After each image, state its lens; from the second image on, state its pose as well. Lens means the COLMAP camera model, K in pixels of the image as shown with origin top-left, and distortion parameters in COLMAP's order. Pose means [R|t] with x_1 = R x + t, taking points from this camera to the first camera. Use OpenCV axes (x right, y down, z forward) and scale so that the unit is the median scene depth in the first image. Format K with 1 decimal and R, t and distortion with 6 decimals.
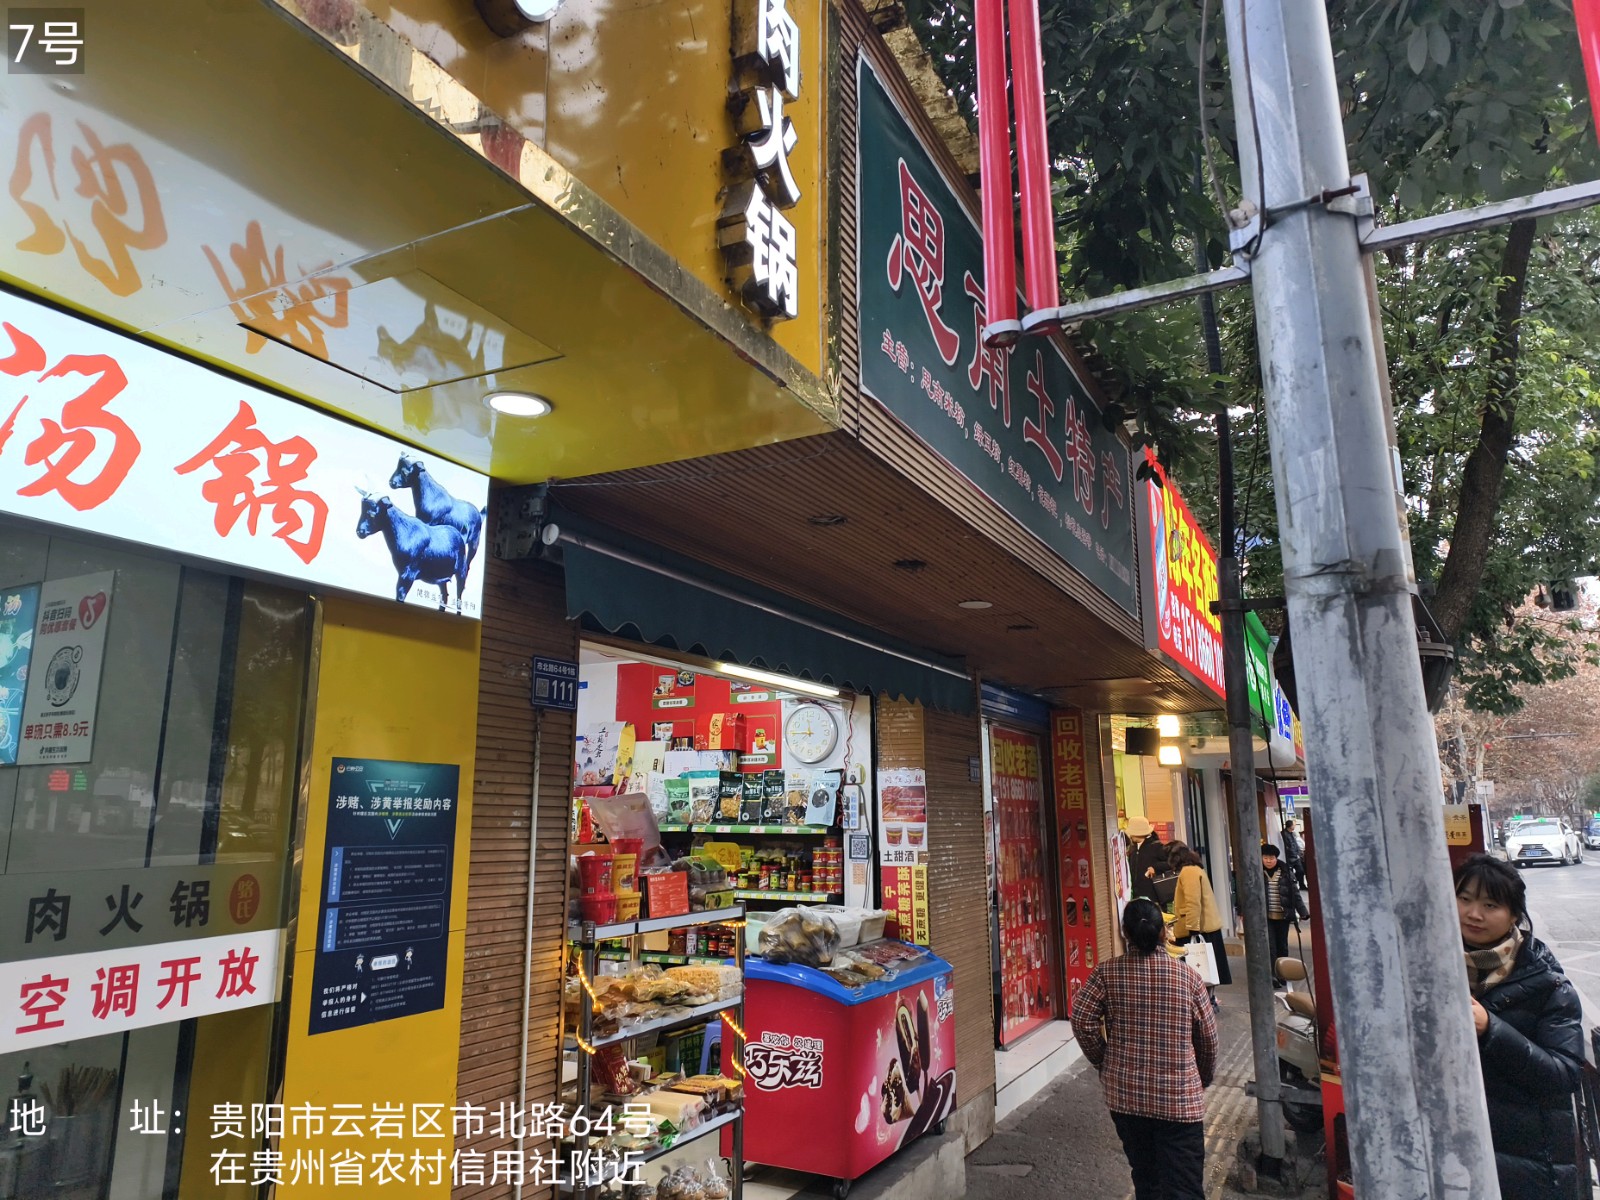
lens RADIAL K [[1065.8, 0, 802.6], [0, 1065.8, 598.0], [0, 0, 1]] dist [0.026270, -0.019065]
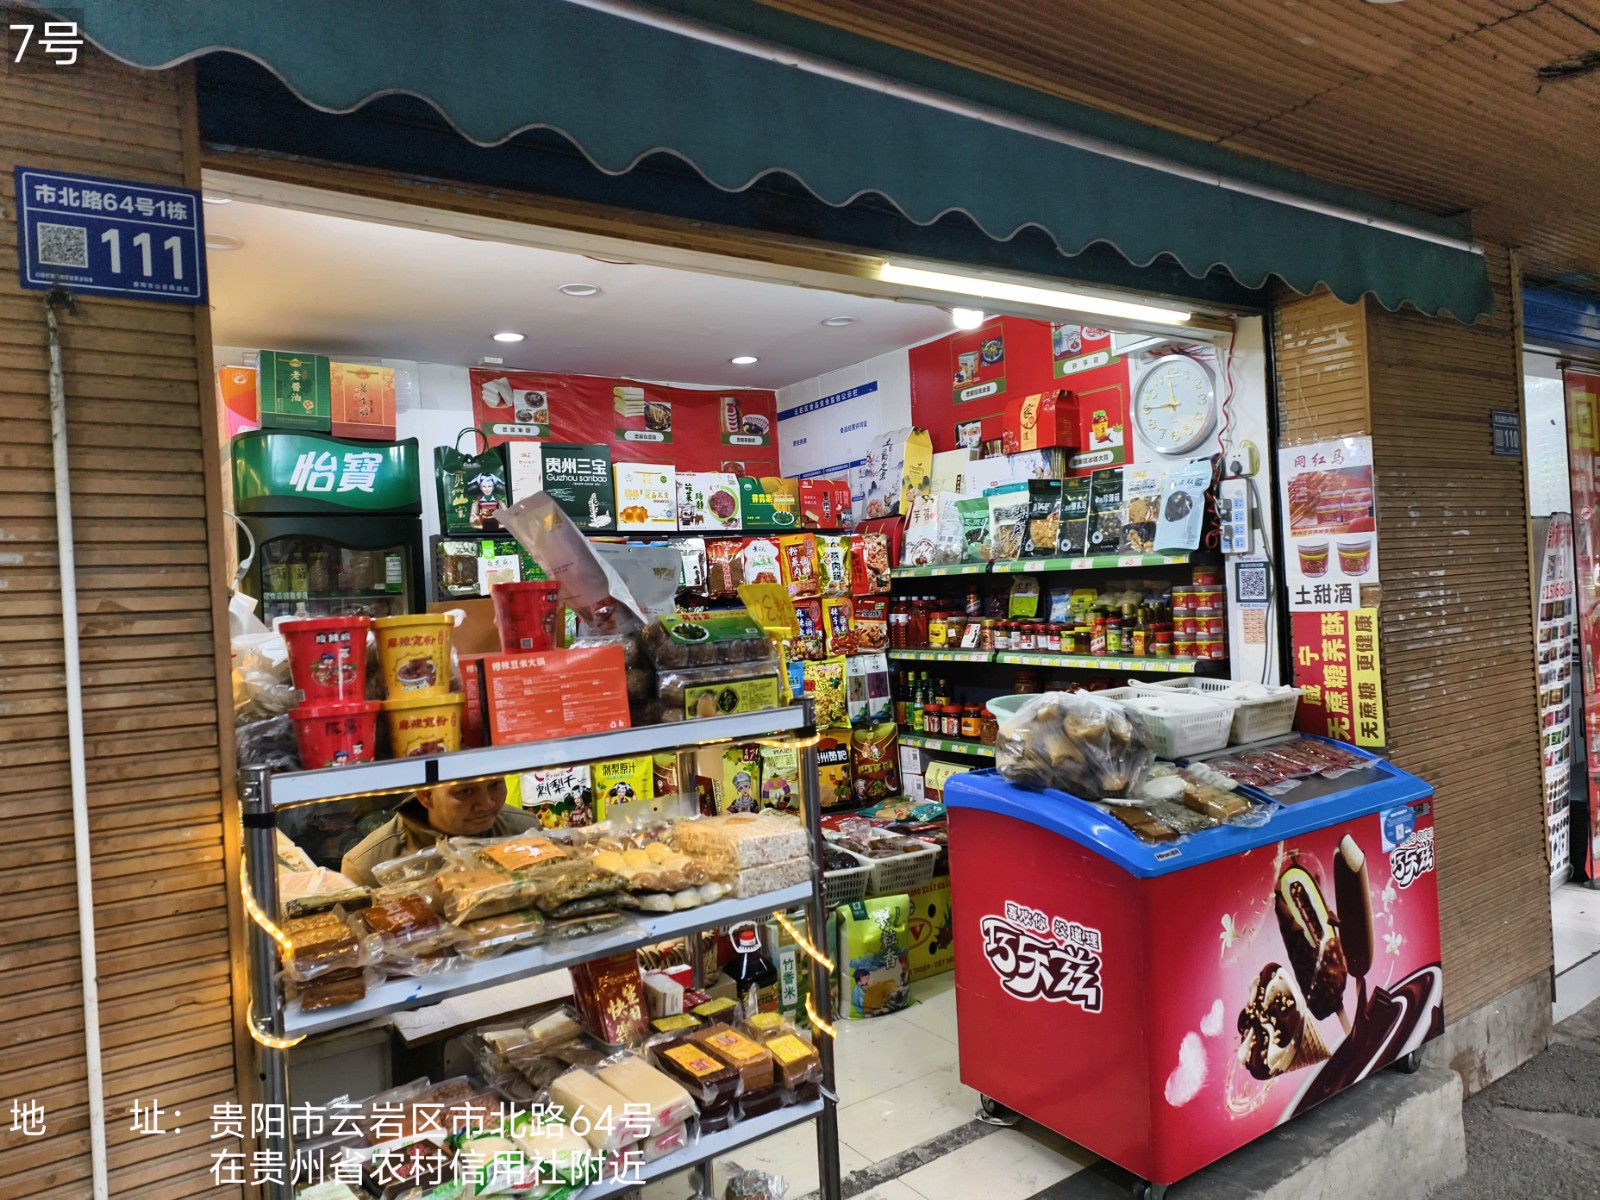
lens RADIAL K [[1065.8, 0, 796.8], [0, 1065.8, 594.1], [0, 0, 1]] dist [0.026270, -0.019065]
pose [[0.879963, -0.044556, -0.472948, 0.114781], [0.147345, 0.972089, 0.182571, 0.100244], [0.451613, -0.230342, 0.861968, 0.397604]]
